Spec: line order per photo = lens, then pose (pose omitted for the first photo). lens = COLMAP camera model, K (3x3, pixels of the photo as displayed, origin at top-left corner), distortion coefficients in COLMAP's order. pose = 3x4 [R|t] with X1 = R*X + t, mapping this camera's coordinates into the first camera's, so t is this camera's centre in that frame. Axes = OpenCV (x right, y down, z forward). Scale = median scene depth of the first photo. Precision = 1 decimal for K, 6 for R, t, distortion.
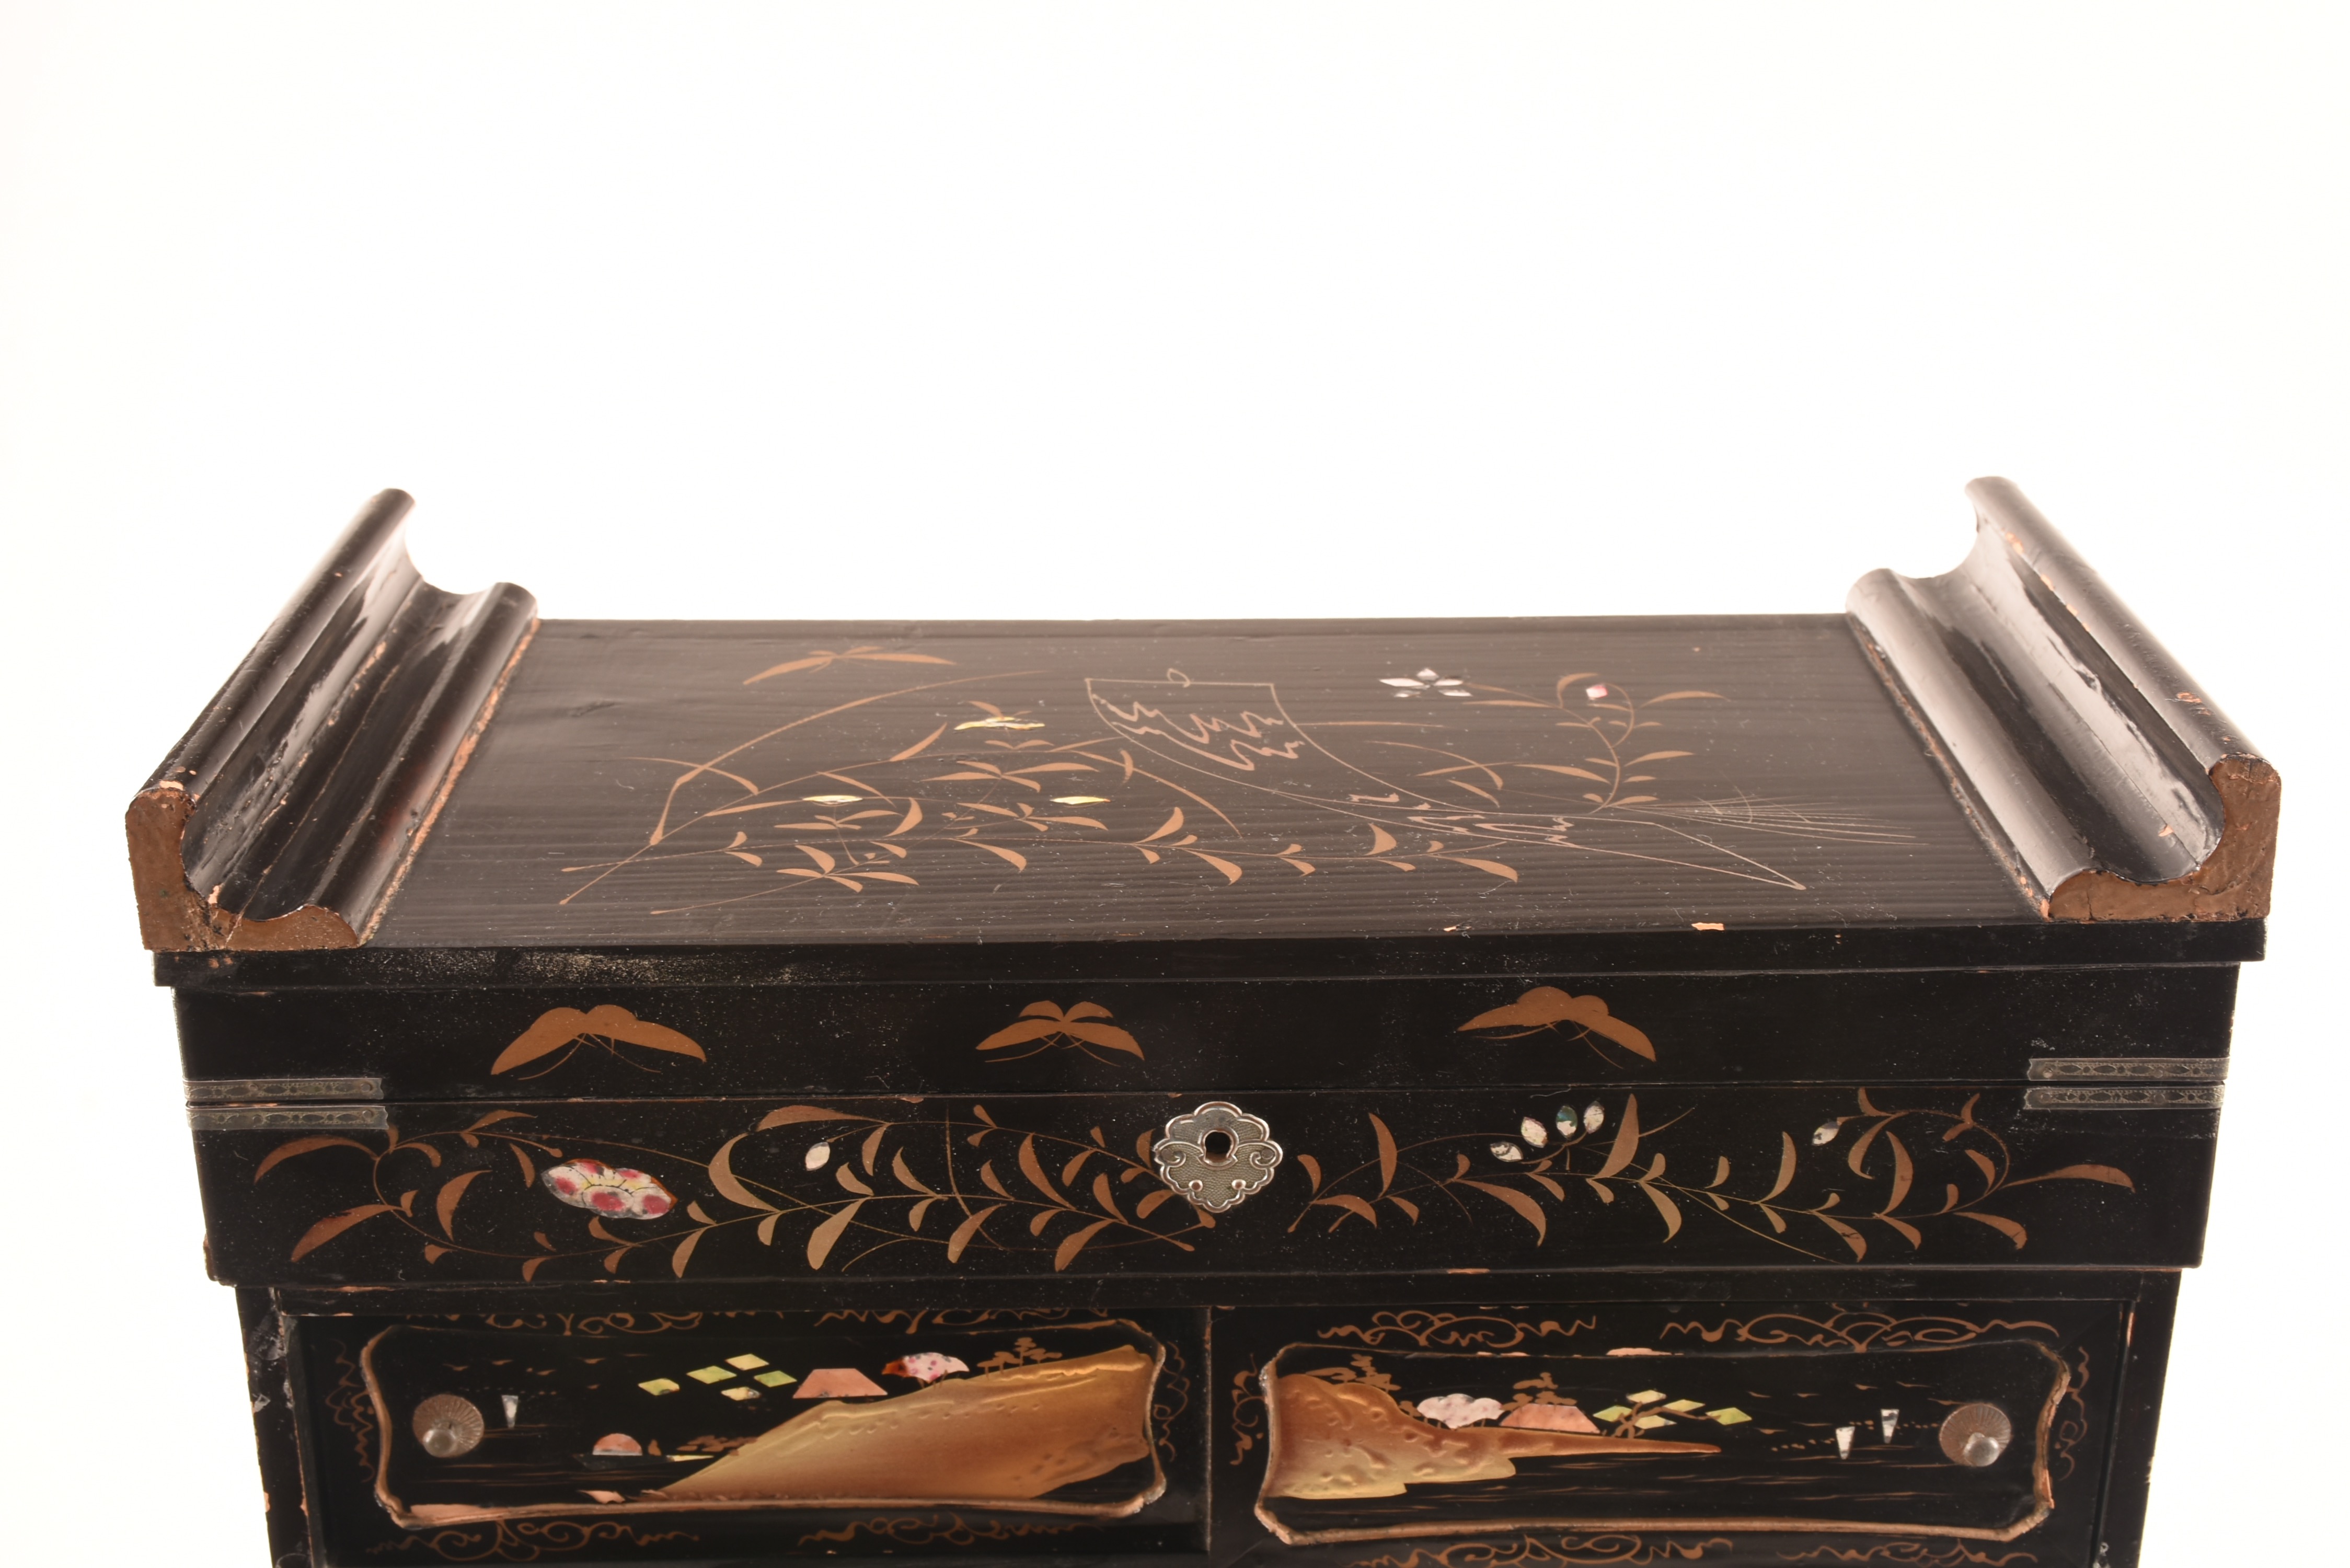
lens RADIAL K [[3078.6, 0, 1189.6], [0, 3078.6, 783.0], [0, 0, 1]] dist [-0.011904, 0.000000]
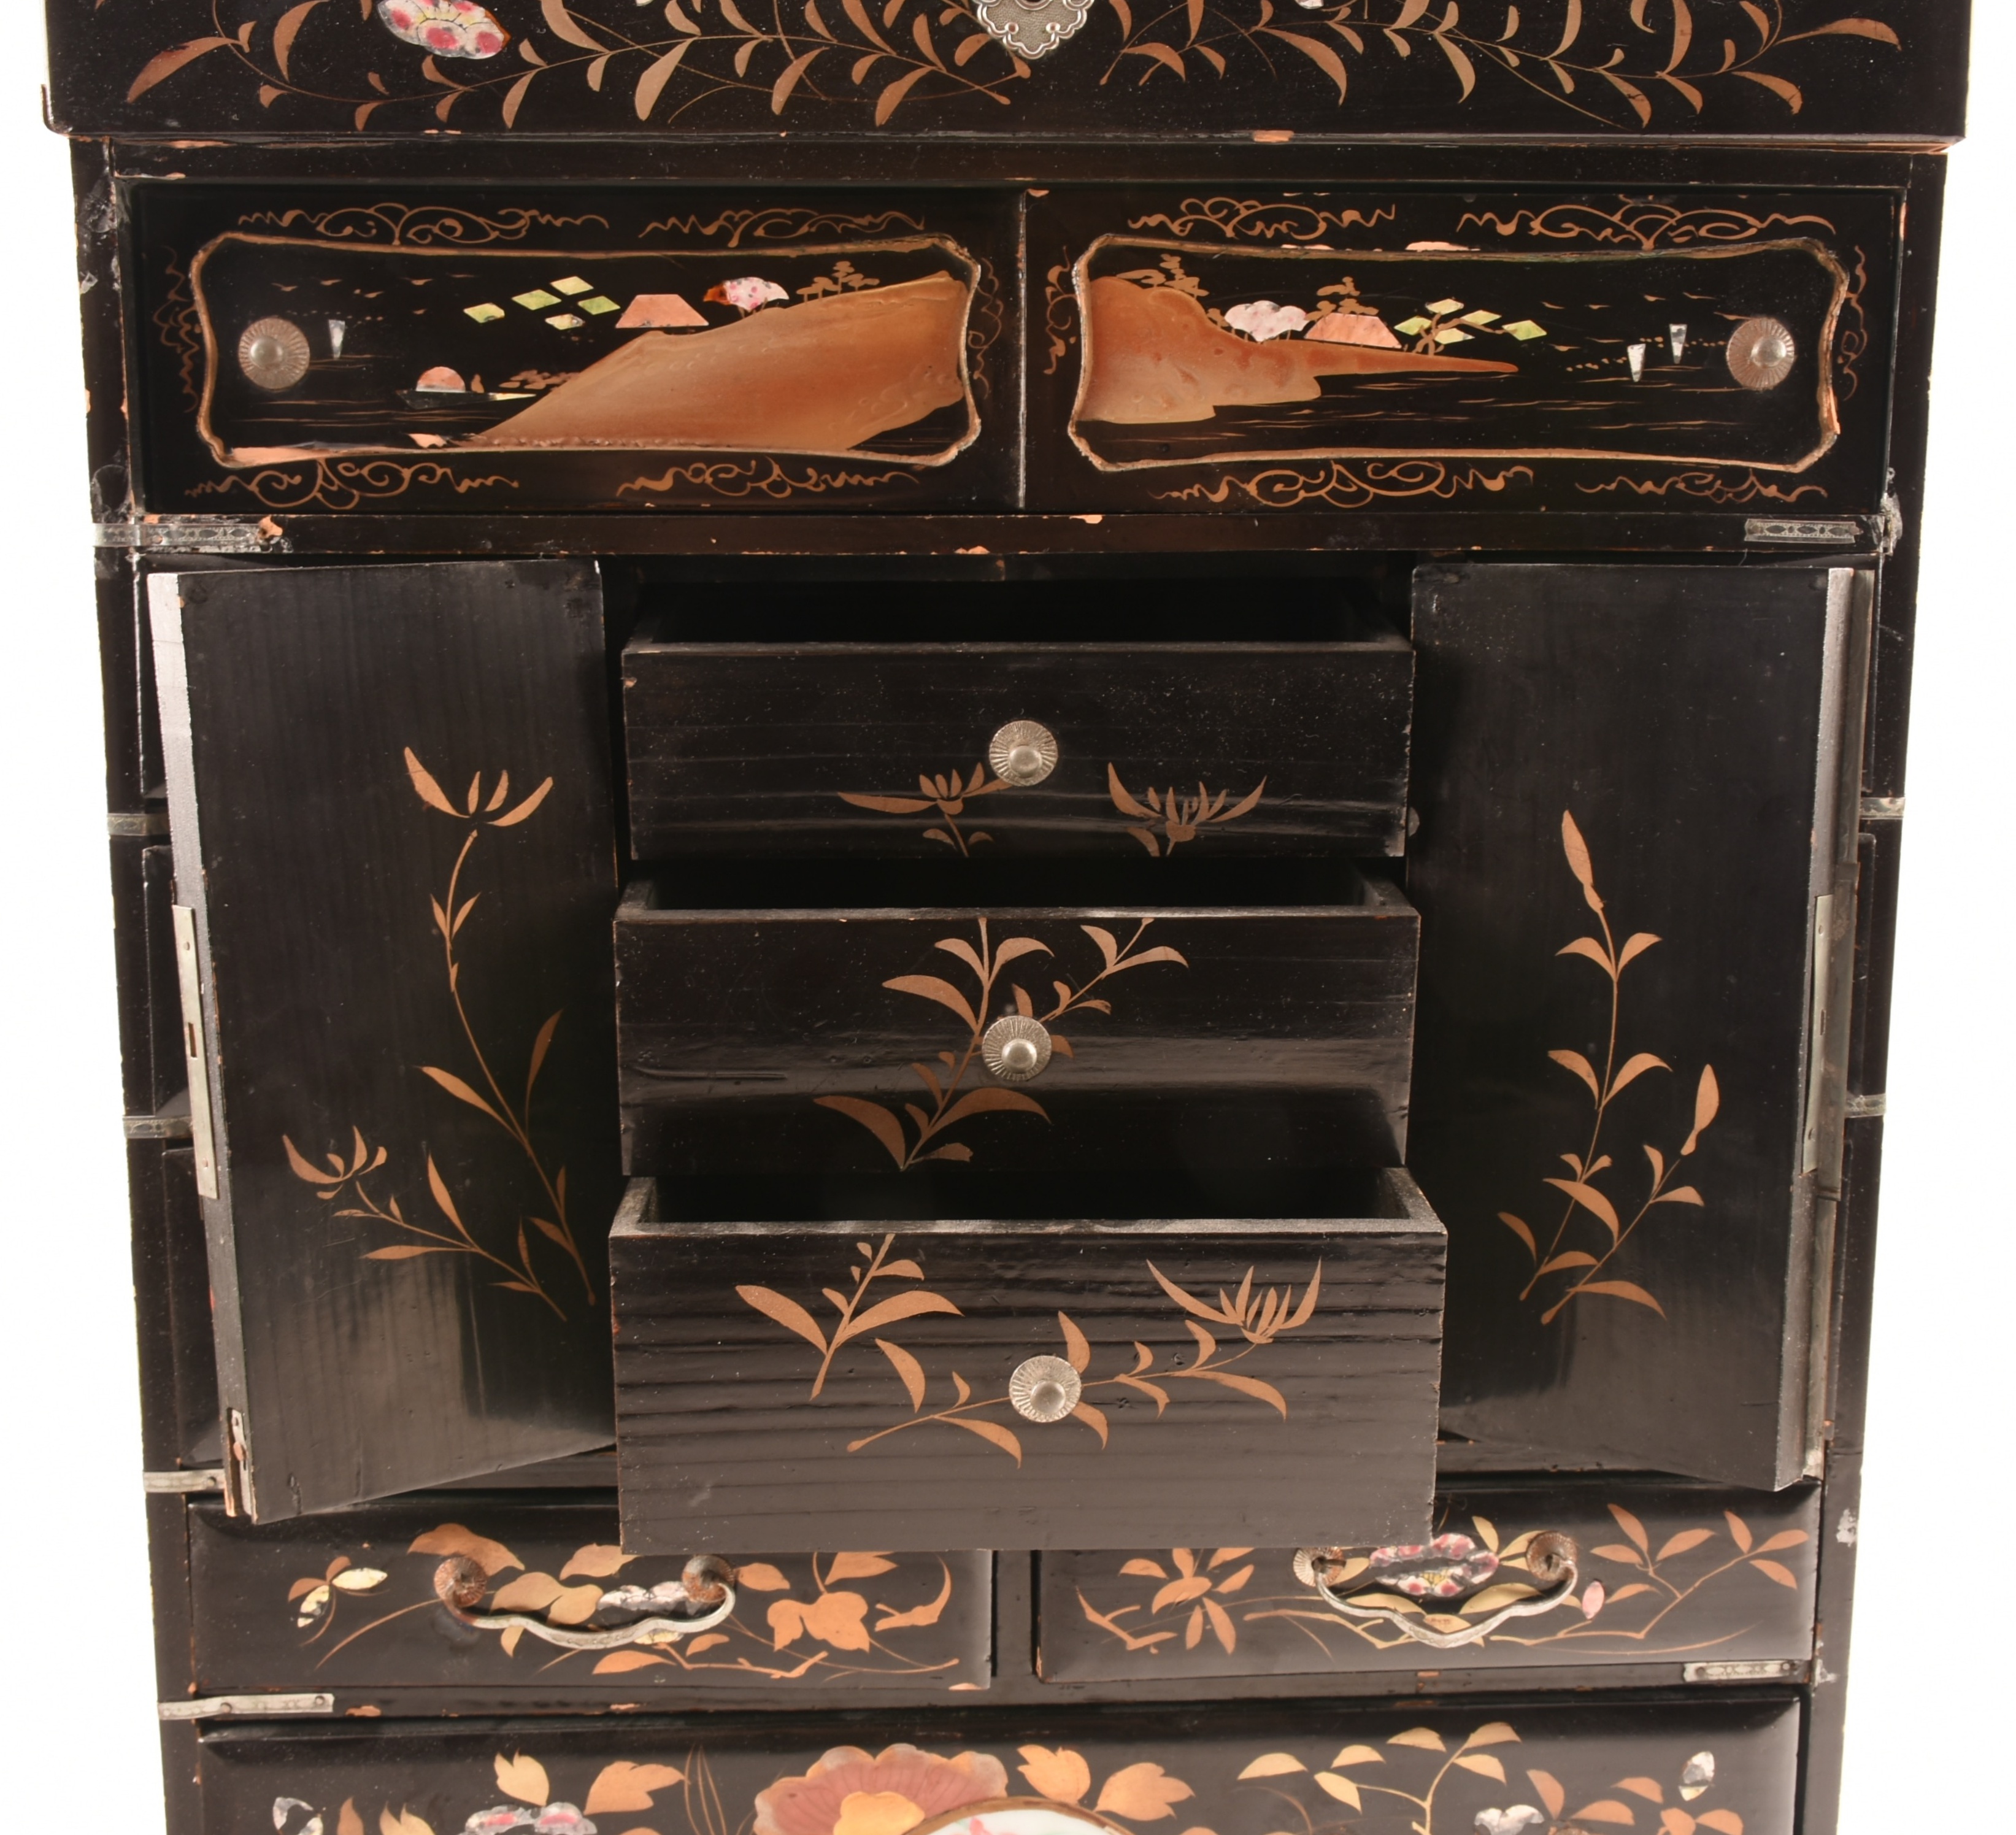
lens RADIAL K [[2455.4, 0, 1022.0], [0, 2455.4, 935.8], [0, 0, 1]] dist [-0.013596, 0.000000]
pose [[0.999267, -0.003030, 0.038172, -0.025874], [0.011121, 0.976866, -0.213565, 0.580253], [-0.036641, 0.213833, 0.976183, 0.244573]]
